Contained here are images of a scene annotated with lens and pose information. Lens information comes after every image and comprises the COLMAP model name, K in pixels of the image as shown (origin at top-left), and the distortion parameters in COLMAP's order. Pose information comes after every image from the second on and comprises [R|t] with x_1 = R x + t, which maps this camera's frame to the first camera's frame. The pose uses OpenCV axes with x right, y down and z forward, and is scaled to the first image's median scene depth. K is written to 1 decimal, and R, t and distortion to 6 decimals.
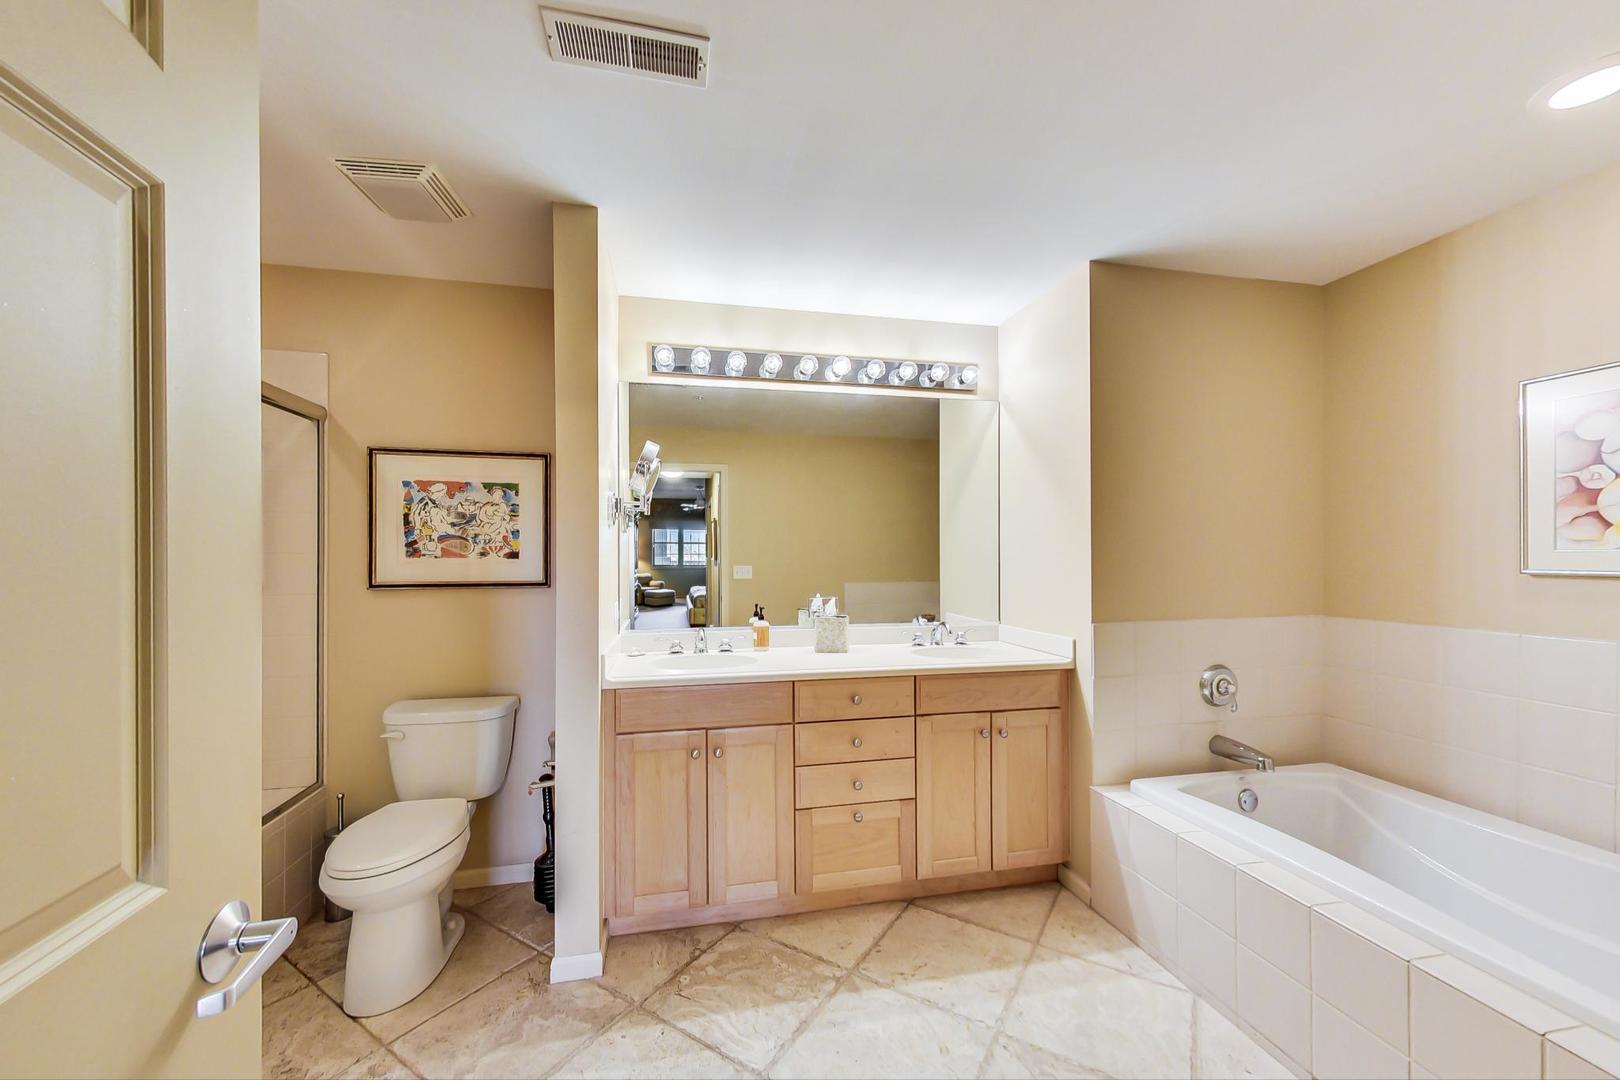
lens RADIAL K [[613.0, 0, 810.7], [0, 613.0, 552.8], [0, 0, 1]] dist [0.001717, -0.000212]
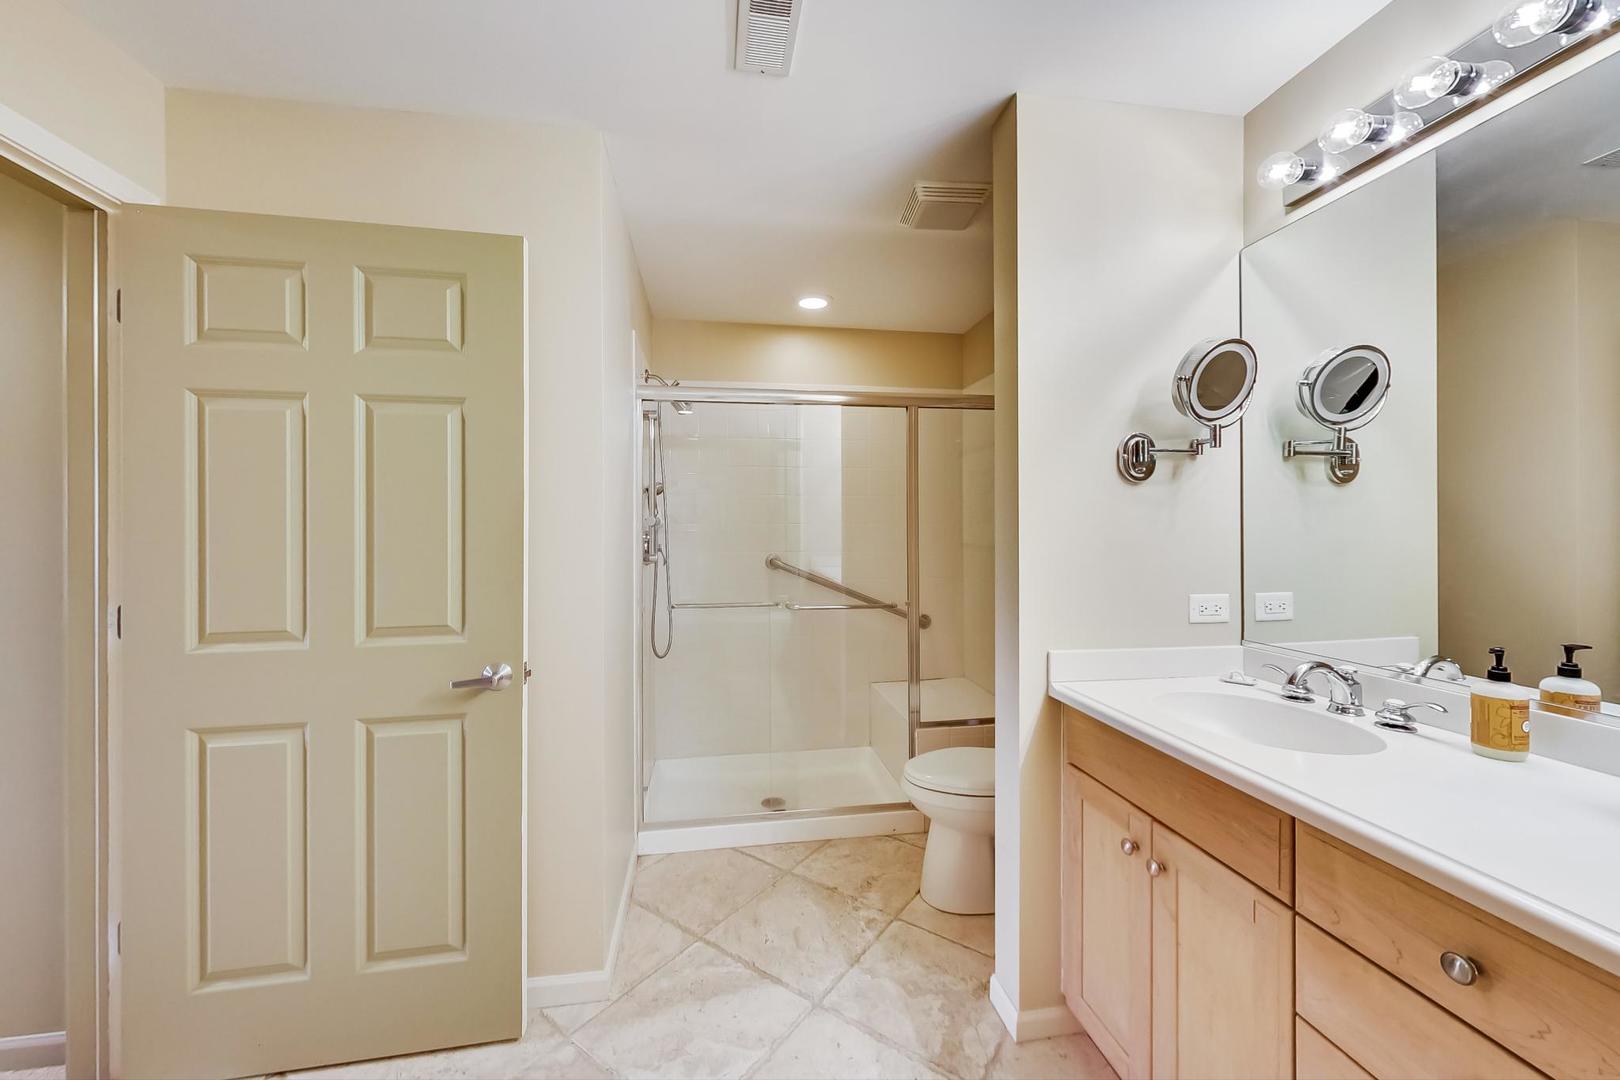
lens RADIAL K [[613.0, 0, 813.0], [0, 613.0, 533.5], [0, 0, 1]] dist [0.001717, -0.000212]
pose [[-0.066289, 0.011083, -0.997739, 0.529057], [0.016784, 0.999809, 0.009991, 0.000388], [0.997659, -0.016084, -0.066462, 0.870992]]
